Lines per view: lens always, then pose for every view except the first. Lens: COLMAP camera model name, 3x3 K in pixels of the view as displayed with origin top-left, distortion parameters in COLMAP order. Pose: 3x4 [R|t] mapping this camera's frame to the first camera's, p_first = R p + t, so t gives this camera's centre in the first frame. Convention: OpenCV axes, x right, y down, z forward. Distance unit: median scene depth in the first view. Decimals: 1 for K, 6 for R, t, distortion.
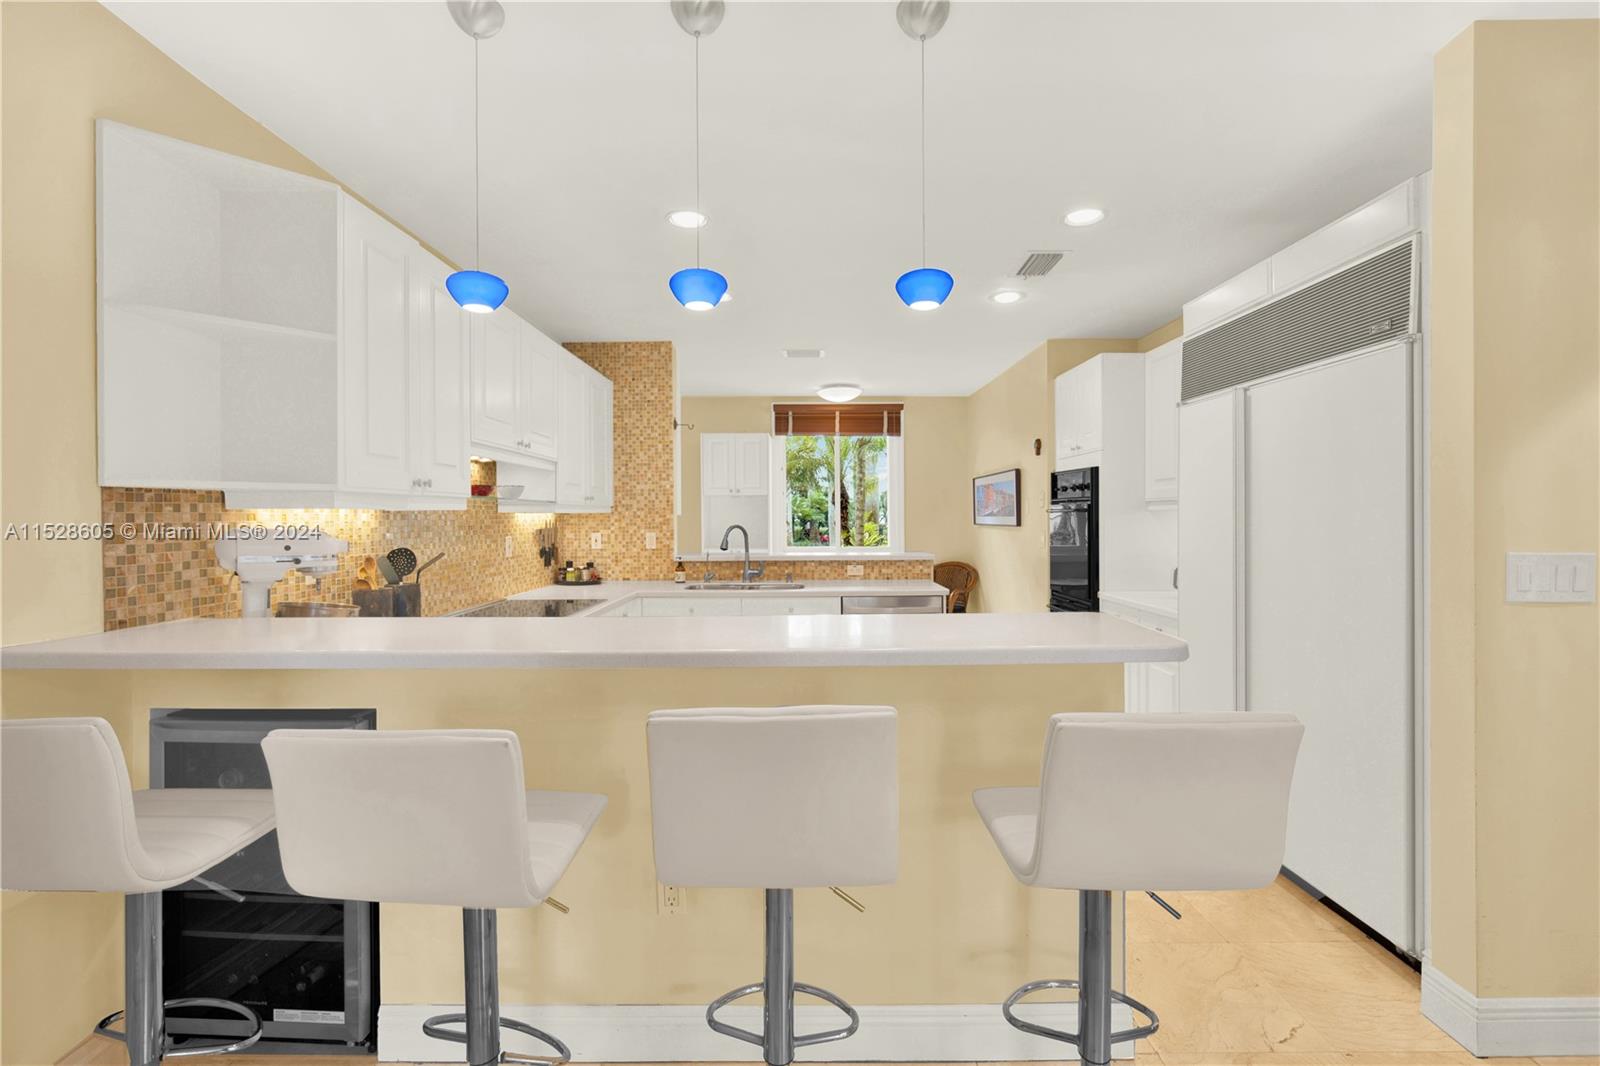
lens RADIAL K [[699.8, 0, 805.6], [0, 699.8, 527.2], [0, 0, 1]] dist [-0.021182, 0.001443]
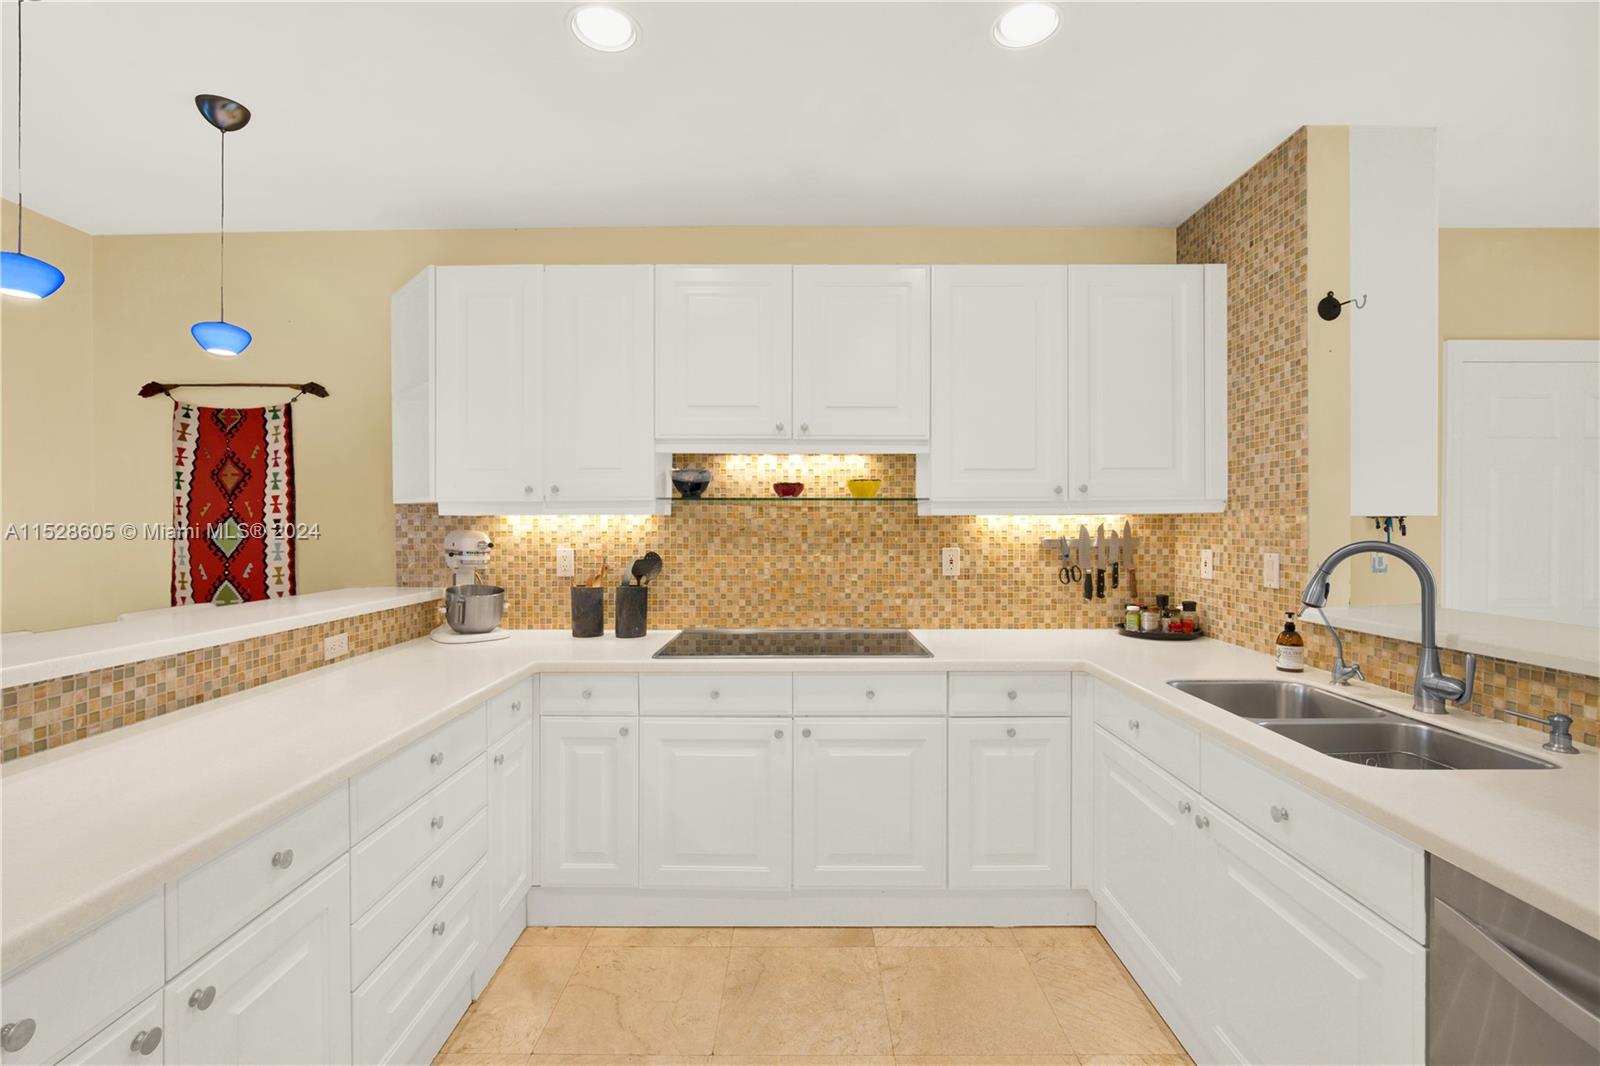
lens RADIAL K [[699.8, 0, 803.3], [0, 699.8, 530.0], [0, 0, 1]] dist [-0.021182, 0.001443]
pose [[-0.003652, 0.012886, -0.999910, 0.250101], [-0.013136, 0.999830, 0.012933, -0.010216], [0.999907, 0.013182, -0.003482, 0.685240]]
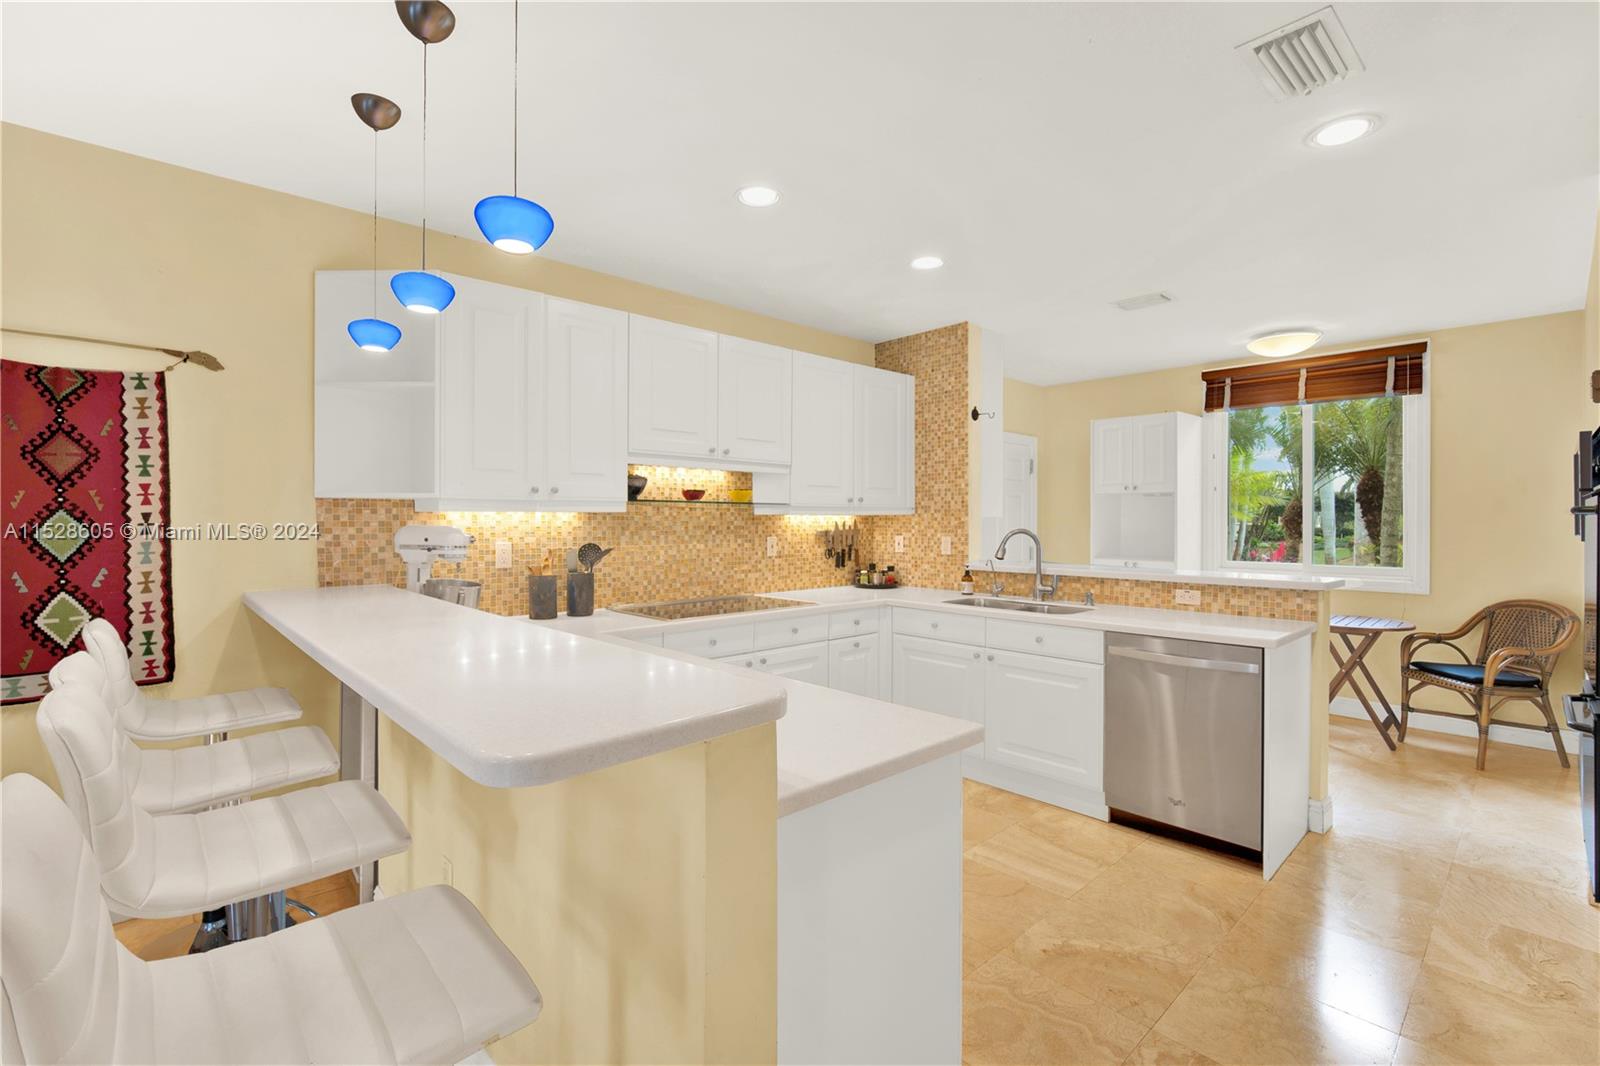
lens RADIAL K [[699.8, 0, 798.7], [0, 699.8, 531.1], [0, 0, 1]] dist [-0.021182, 0.001443]
pose [[0.676172, 0.016546, -0.736558, 0.318568], [-0.015364, 0.999847, 0.008356, -0.004181], [0.736584, 0.005667, 0.676322, 0.245011]]
